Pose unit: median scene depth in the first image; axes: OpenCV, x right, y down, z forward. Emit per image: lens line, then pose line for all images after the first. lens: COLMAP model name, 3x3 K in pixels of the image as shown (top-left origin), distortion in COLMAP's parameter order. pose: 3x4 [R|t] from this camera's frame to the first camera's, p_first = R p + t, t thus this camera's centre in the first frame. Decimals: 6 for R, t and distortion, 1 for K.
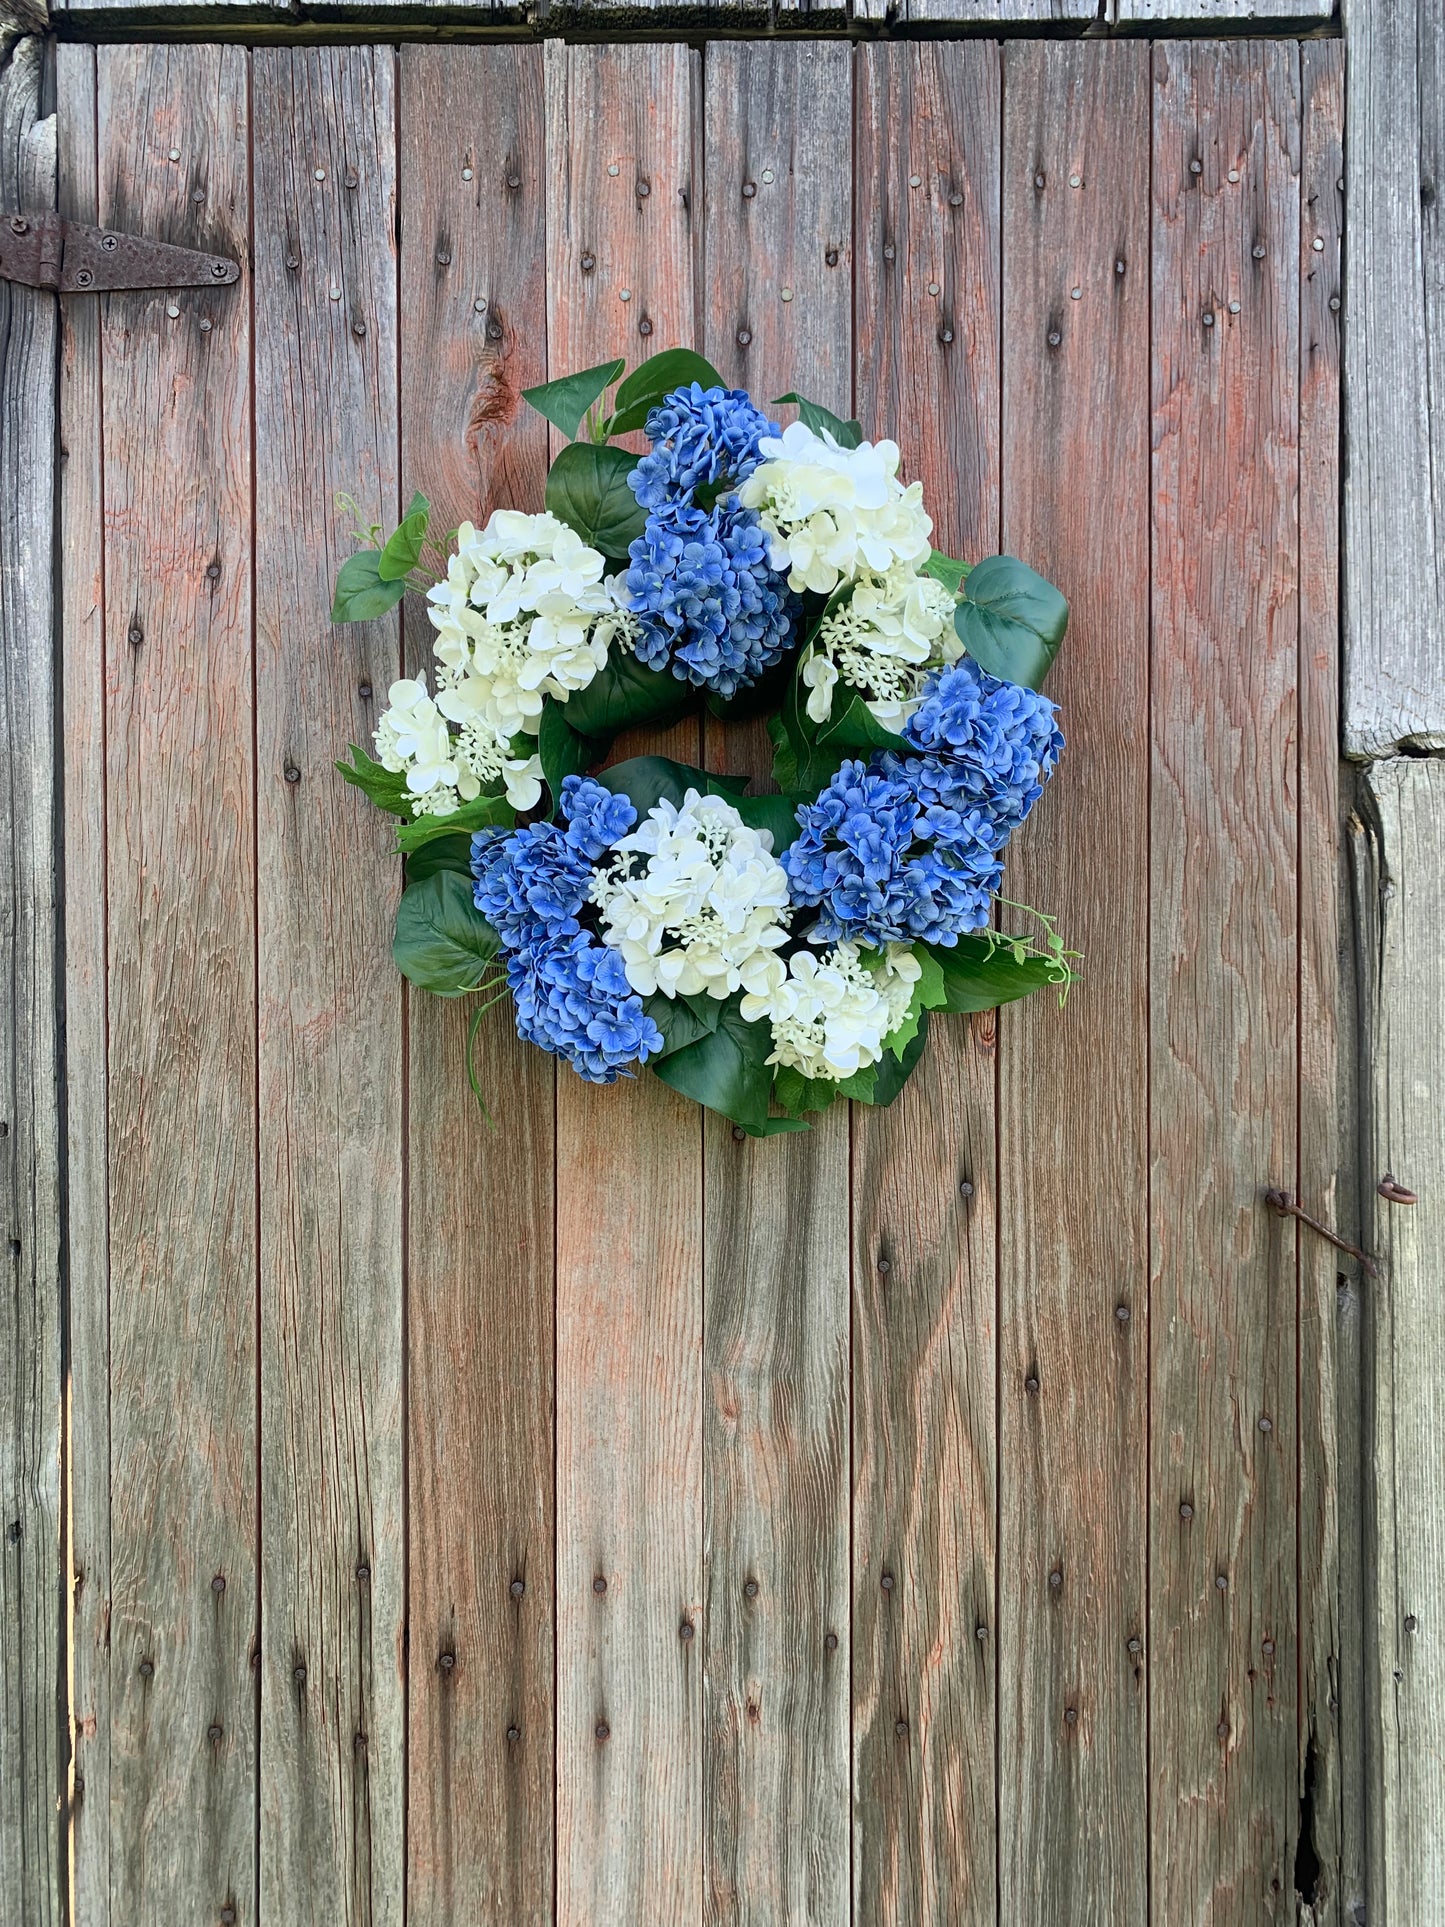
lens RADIAL K [[1181.7, 0, 730.9], [0, 1181.7, 912.1], [0, 0, 1]] dist [0.001049, 0.000641]
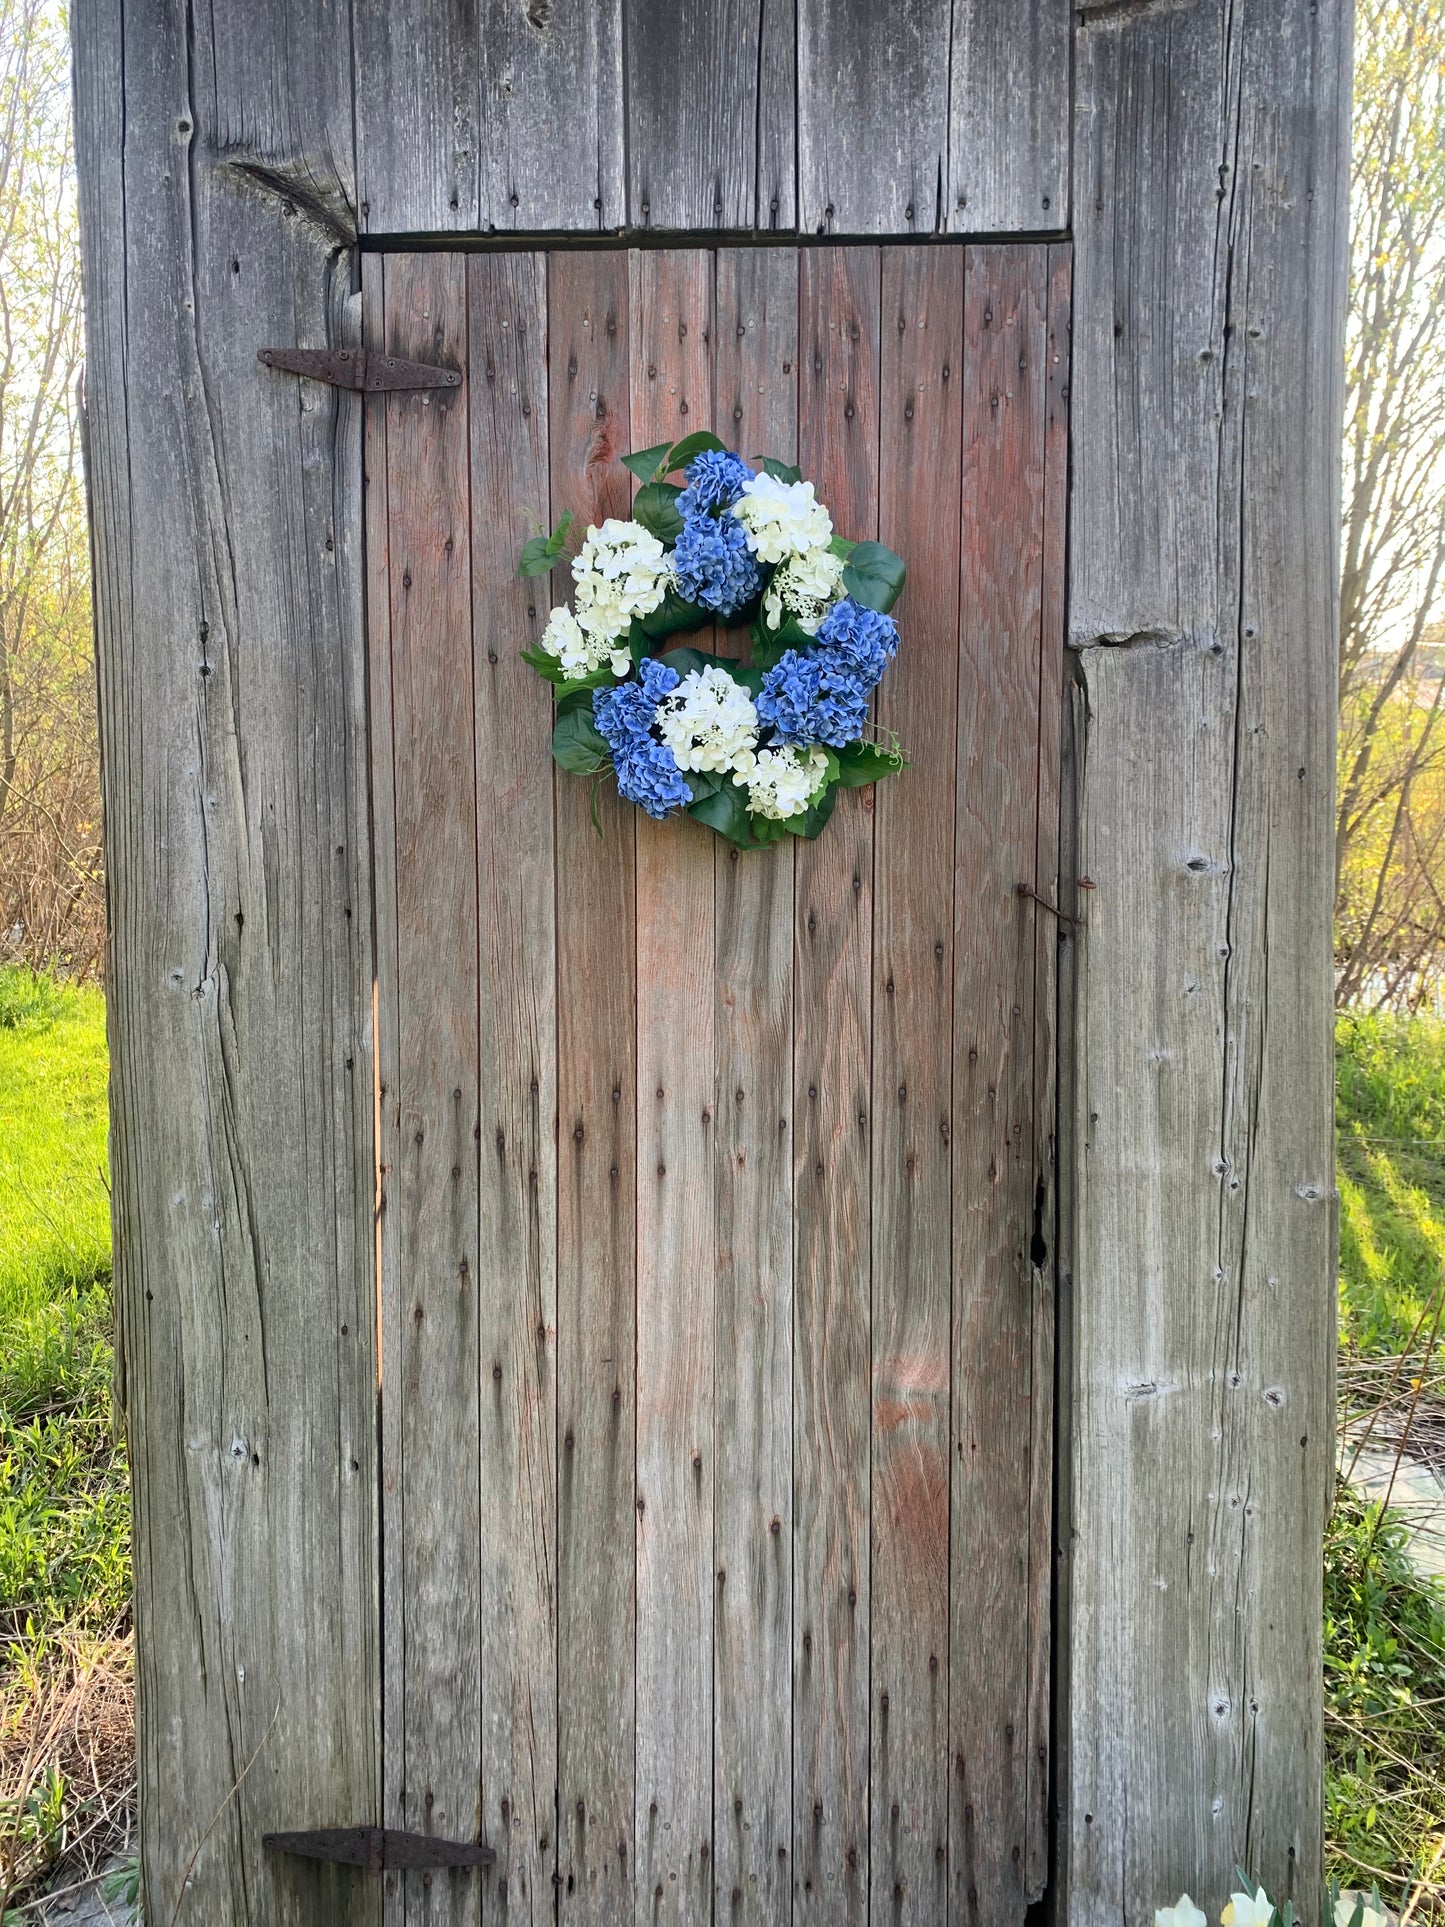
lens RADIAL K [[1362.7, 0, 762.0], [0, 1362.7, 936.1], [0, 0, 1]] dist [0.019128, -0.017704]
pose [[0.999862, 0.004164, -0.016071, 0.085881], [-0.003174, 0.998123, 0.061158, 0.185957], [0.016295, -0.061099, 0.997999, -1.153831]]
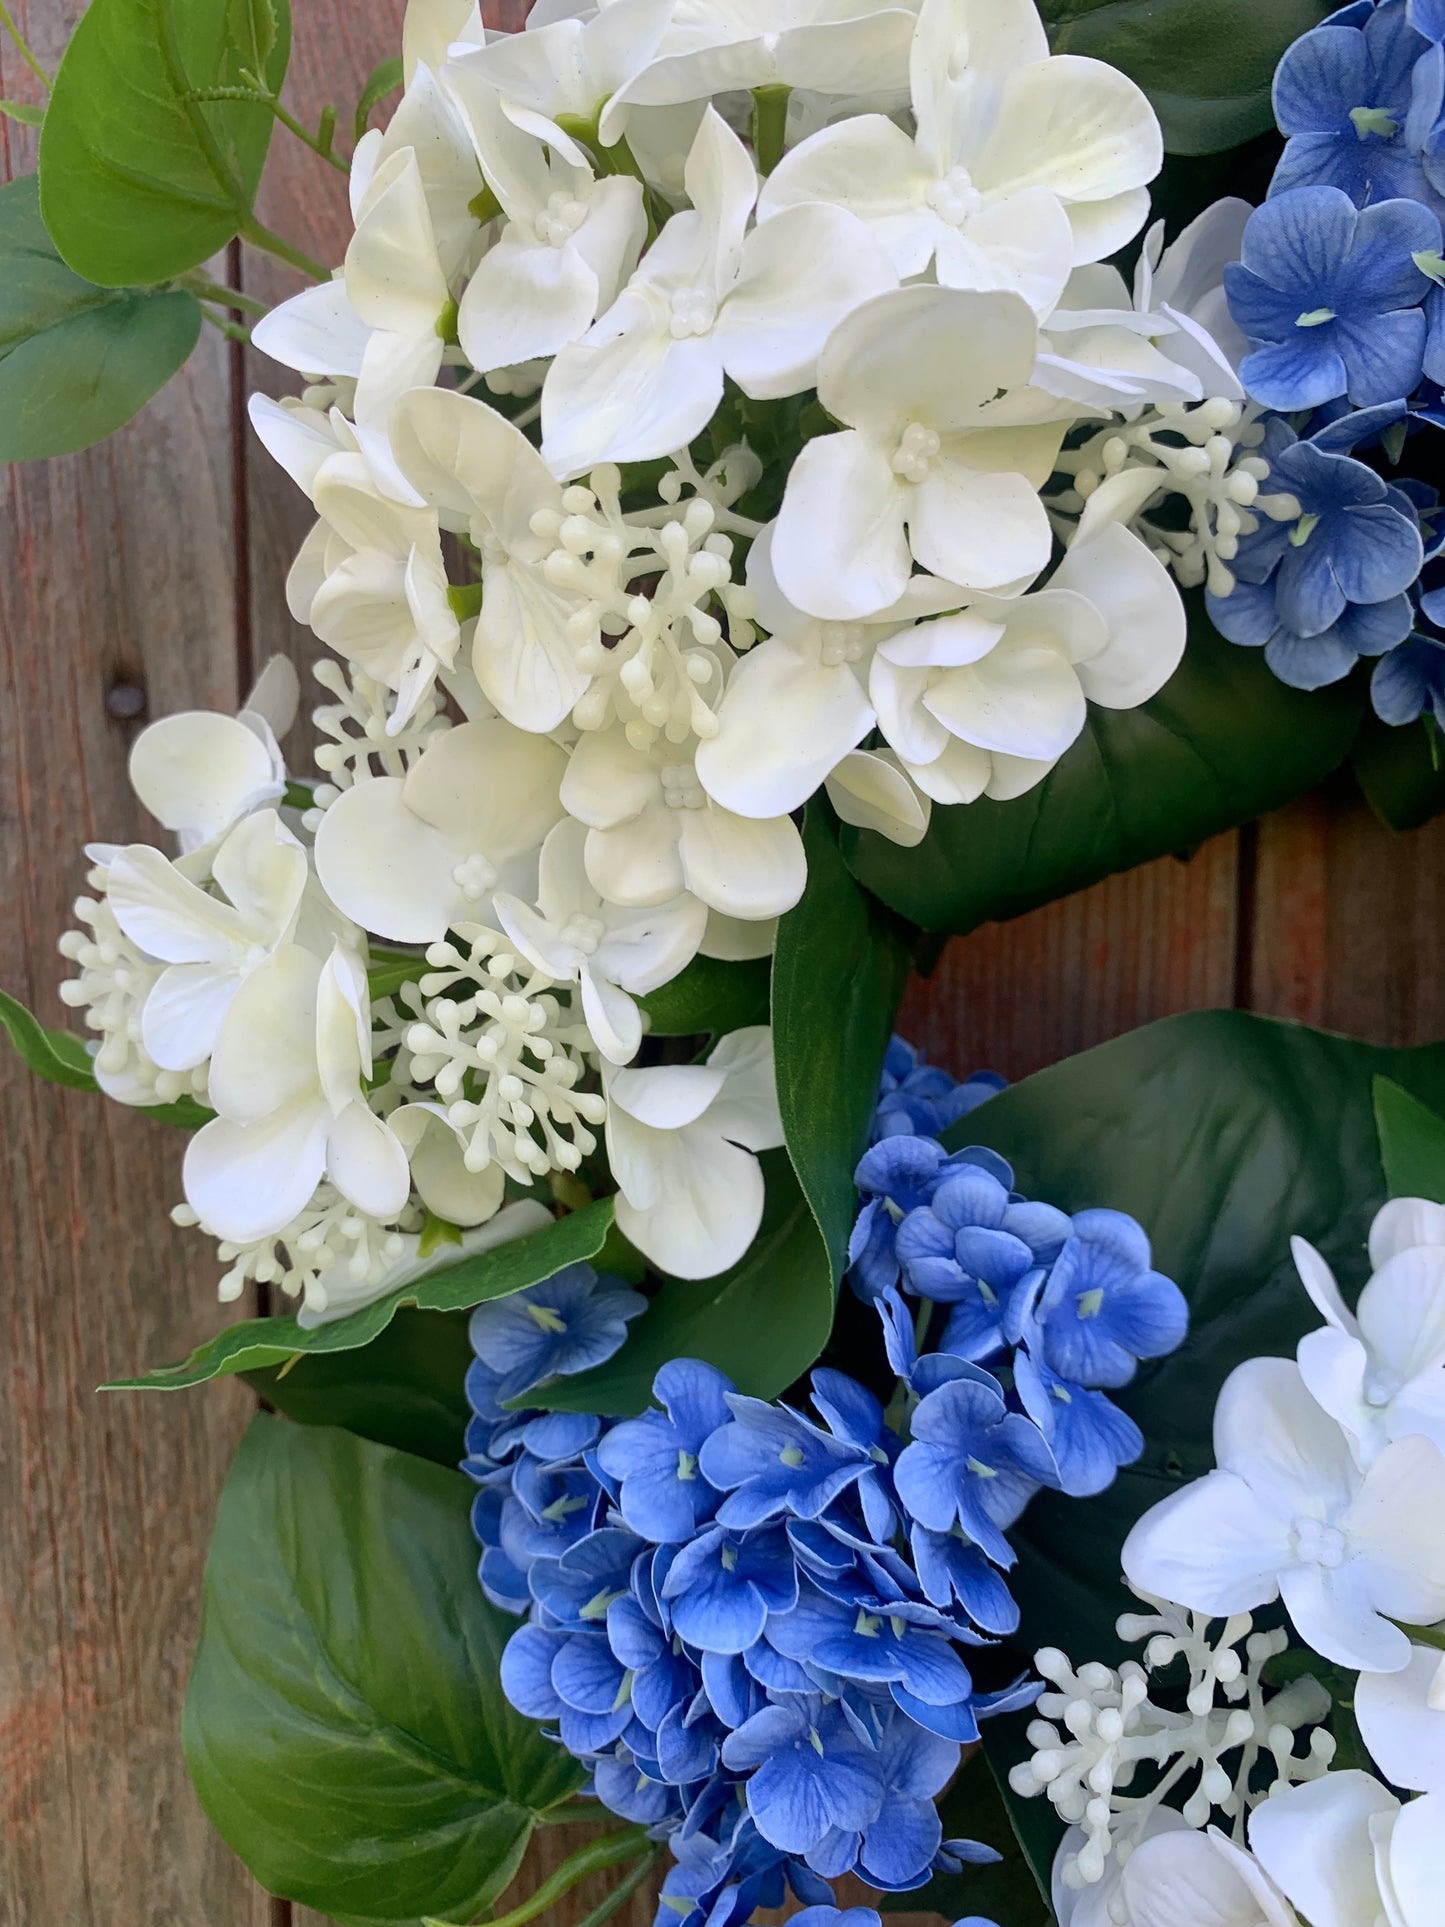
lens RADIAL K [[1139.7, 0, 688.9], [0, 1139.7, 830.7], [0, 0, 1]] dist [-0.000306, -0.000008]
pose [[0.998870, 0.010919, -0.046253, -0.153361], [-0.007759, 0.997657, 0.067967, -0.175427], [0.046887, -0.067531, 0.996615, 0.718012]]
